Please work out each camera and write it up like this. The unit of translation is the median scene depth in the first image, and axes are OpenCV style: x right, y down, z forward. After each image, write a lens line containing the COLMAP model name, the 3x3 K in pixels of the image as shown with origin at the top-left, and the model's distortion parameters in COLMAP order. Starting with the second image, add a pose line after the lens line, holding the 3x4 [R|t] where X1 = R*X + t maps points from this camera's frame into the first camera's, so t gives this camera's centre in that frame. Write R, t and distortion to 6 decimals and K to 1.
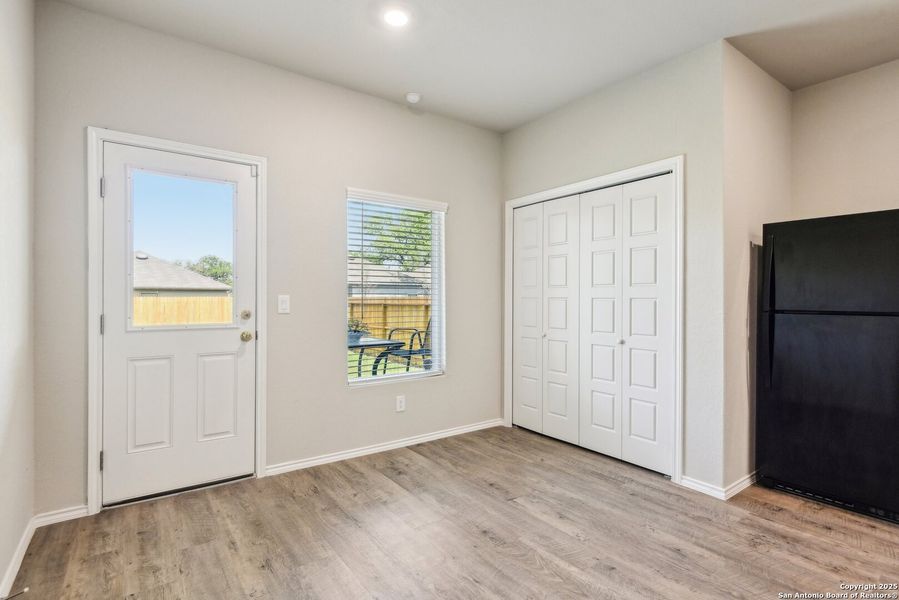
lens RADIAL K [[454.0, 0, 451.8], [0, 454.0, 301.9], [0, 0, 1]] dist [0.004583, -0.009371]
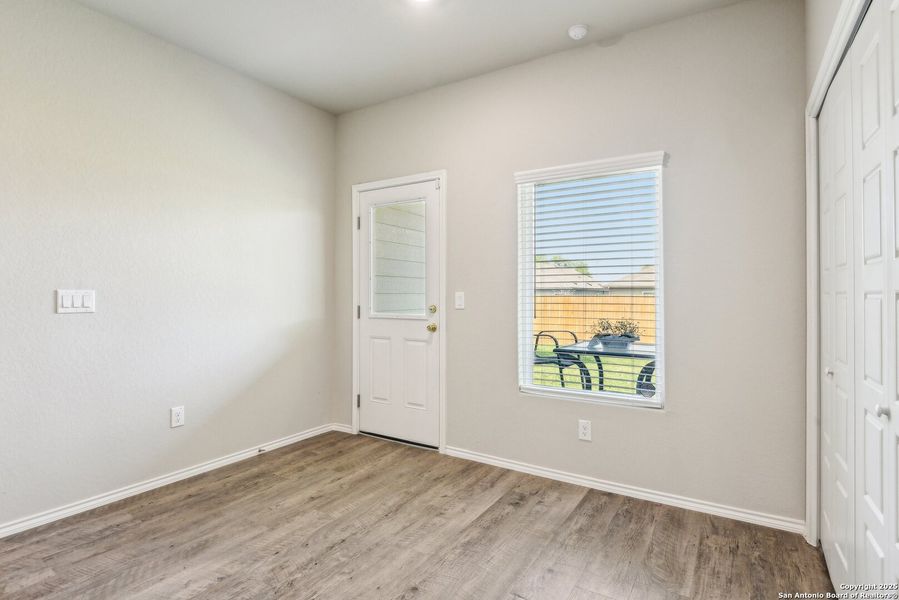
lens RADIAL K [[465.1, 0, 435.6], [0, 465.1, 298.7], [0, 0, 1]] dist [0.001223, -0.011518]
pose [[0.340343, 0.007353, -0.940273, 0.639891], [-0.004230, 0.999971, 0.006289, -0.005595], [0.940292, 0.001837, 0.340365, 0.571962]]
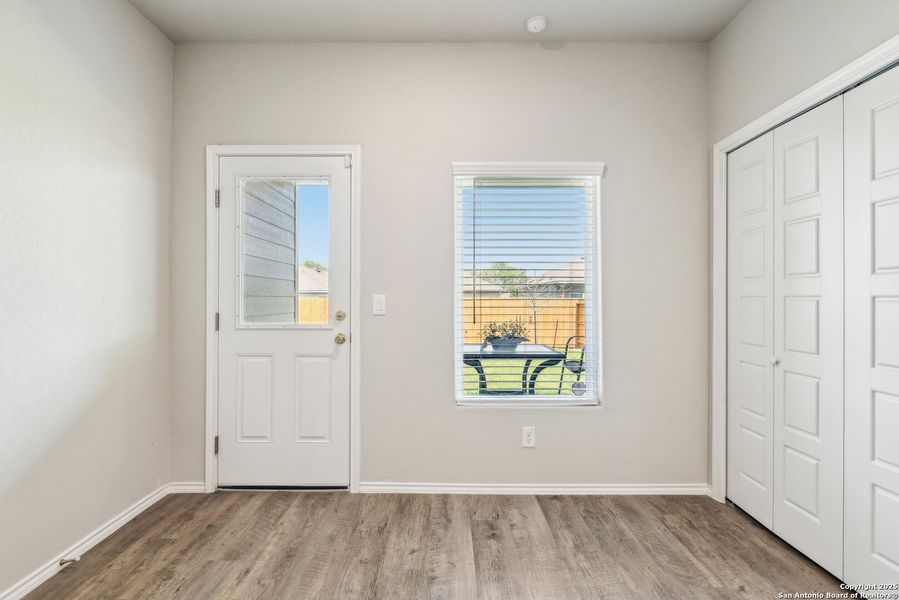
lens RADIAL K [[432.9, 0, 442.5], [0, 432.9, 299.9], [0, 0, 1]] dist [0.001050, -0.007819]
pose [[0.800394, 0.001117, -0.599473, 0.240295], [-0.003210, 0.999992, -0.002422, -0.002785], [0.599465, 0.003864, 0.800391, 0.391539]]
